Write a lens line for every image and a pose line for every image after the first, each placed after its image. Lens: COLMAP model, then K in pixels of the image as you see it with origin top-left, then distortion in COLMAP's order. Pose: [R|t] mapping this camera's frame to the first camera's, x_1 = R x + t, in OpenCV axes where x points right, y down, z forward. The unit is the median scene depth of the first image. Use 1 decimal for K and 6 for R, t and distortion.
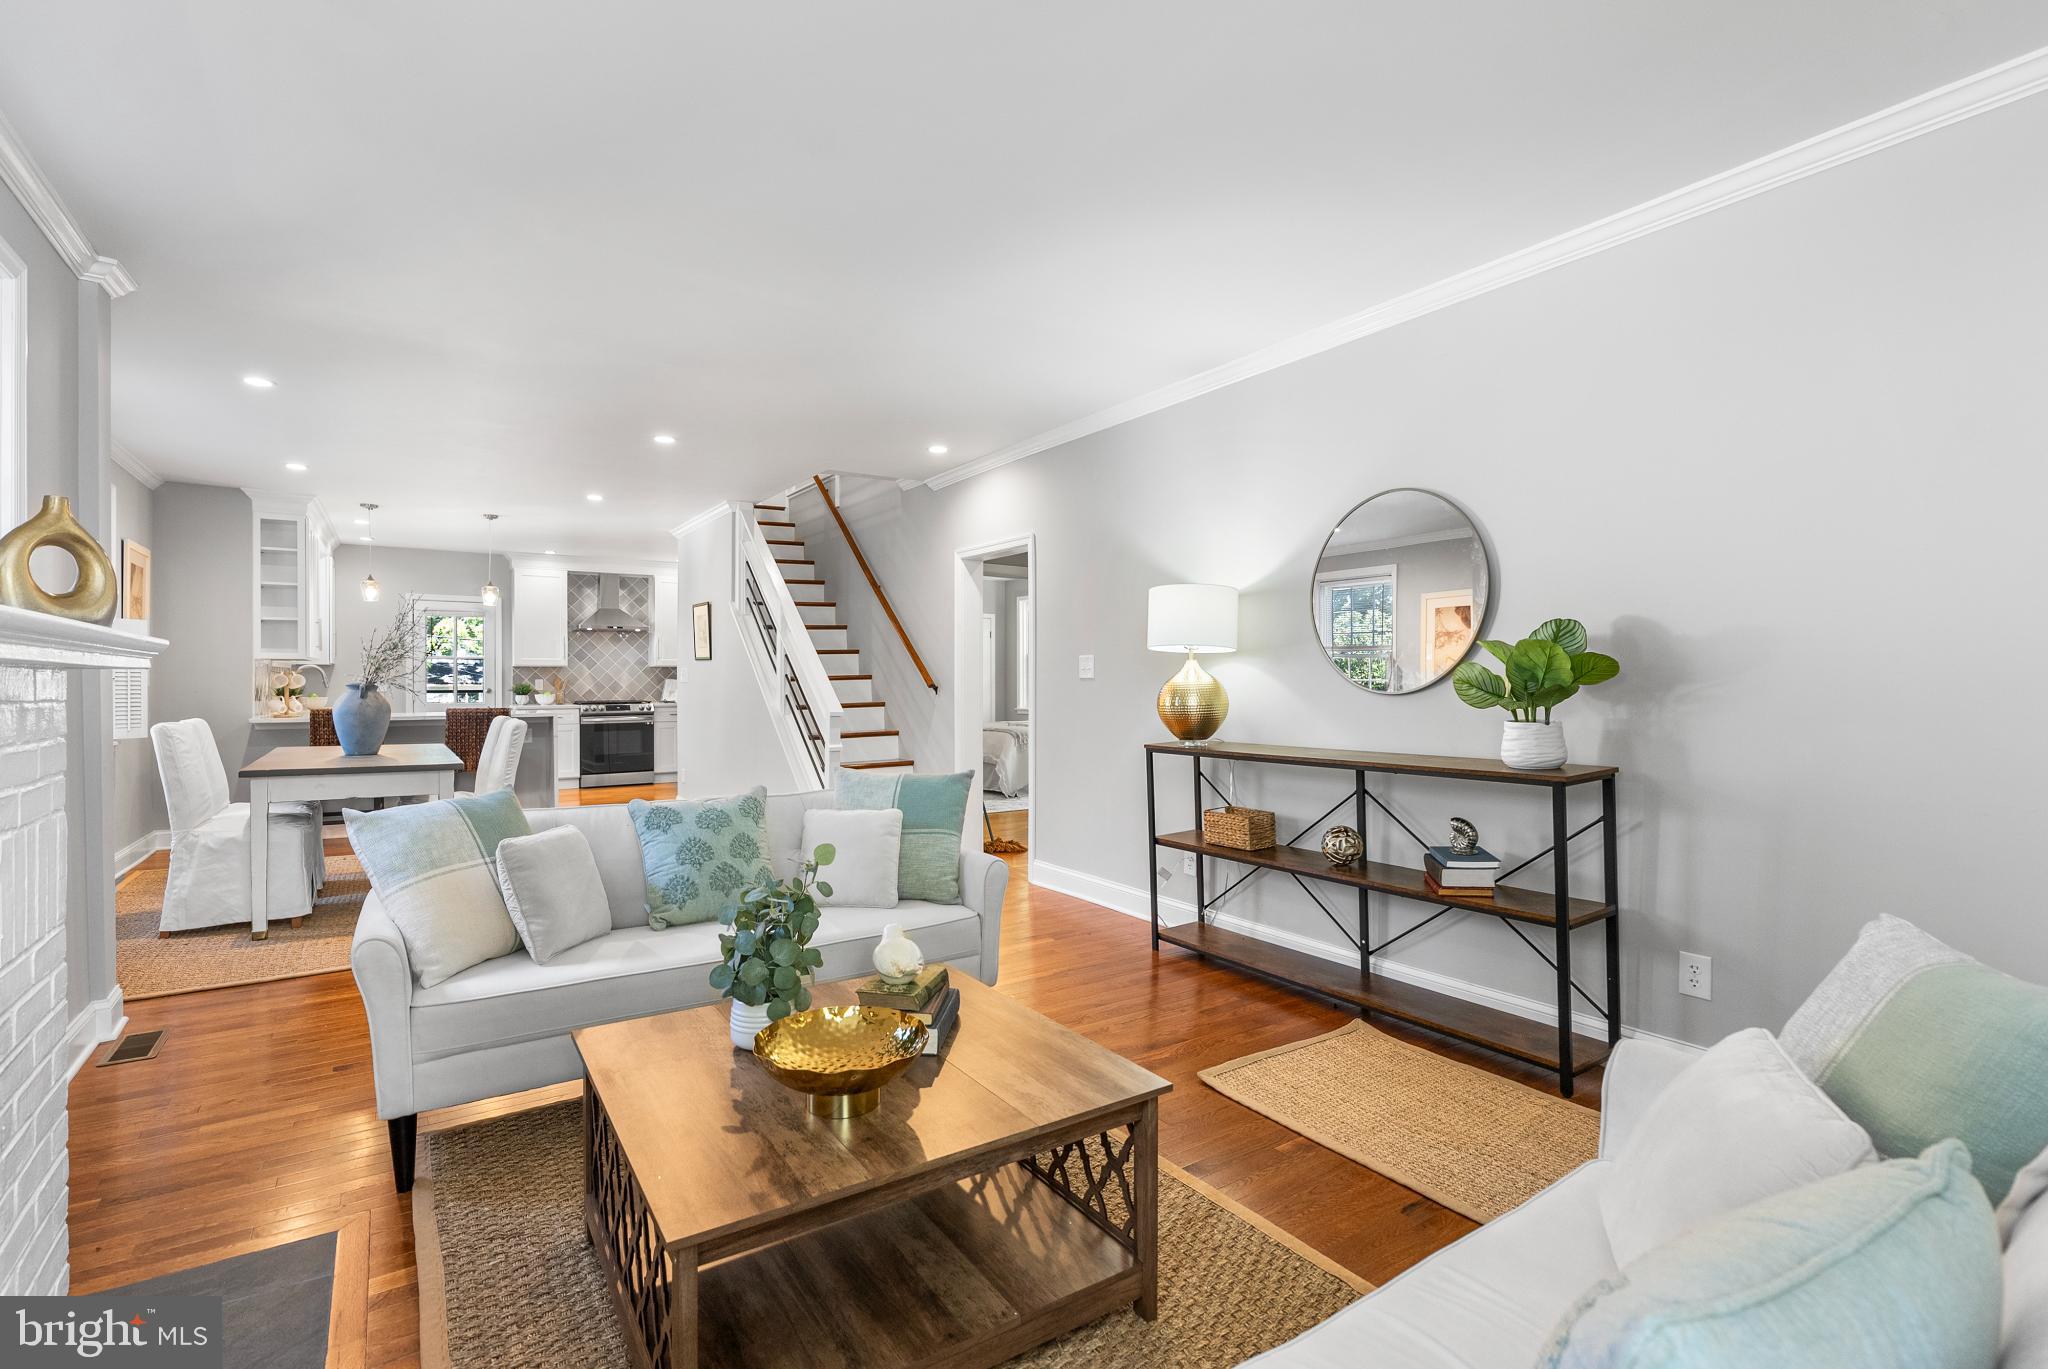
lens RADIAL K [[930.9, 0, 1022.5], [0, 930.9, 677.7], [0, 0, 1]] dist [-0.000449, -0.000051]
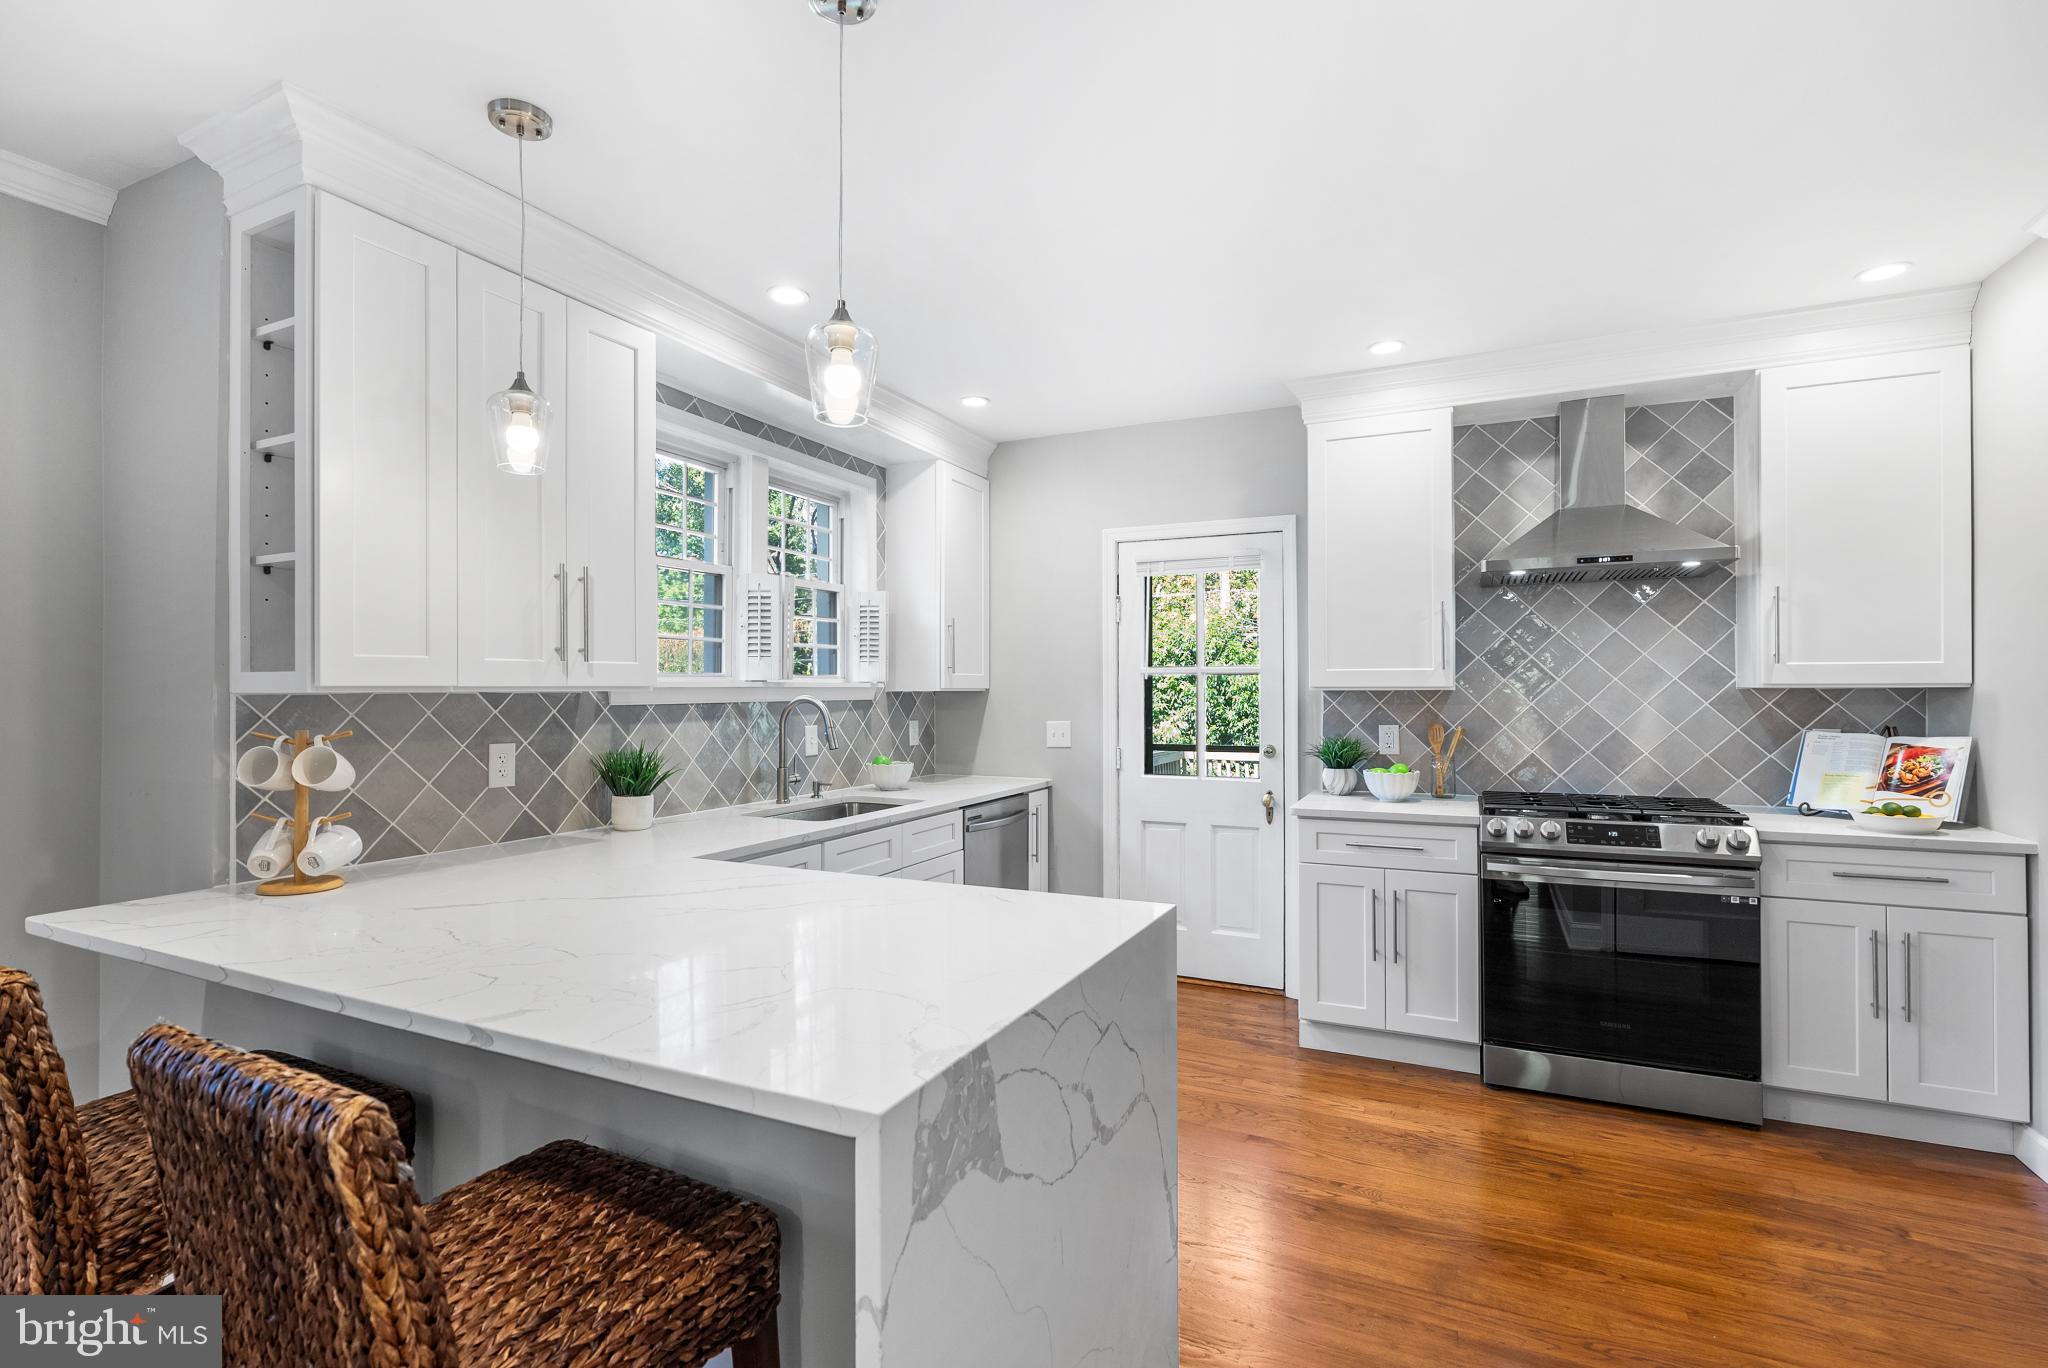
lens RADIAL K [[930.9, 0, 1022.3], [0, 930.9, 685.2], [0, 0, 1]] dist [-0.000449, -0.000051]
pose [[0.508387, -0.005897, -0.861108, -0.271671], [0.003937, 0.999982, -0.004524, -0.012576], [0.861120, -0.001090, 0.508401, 0.677341]]
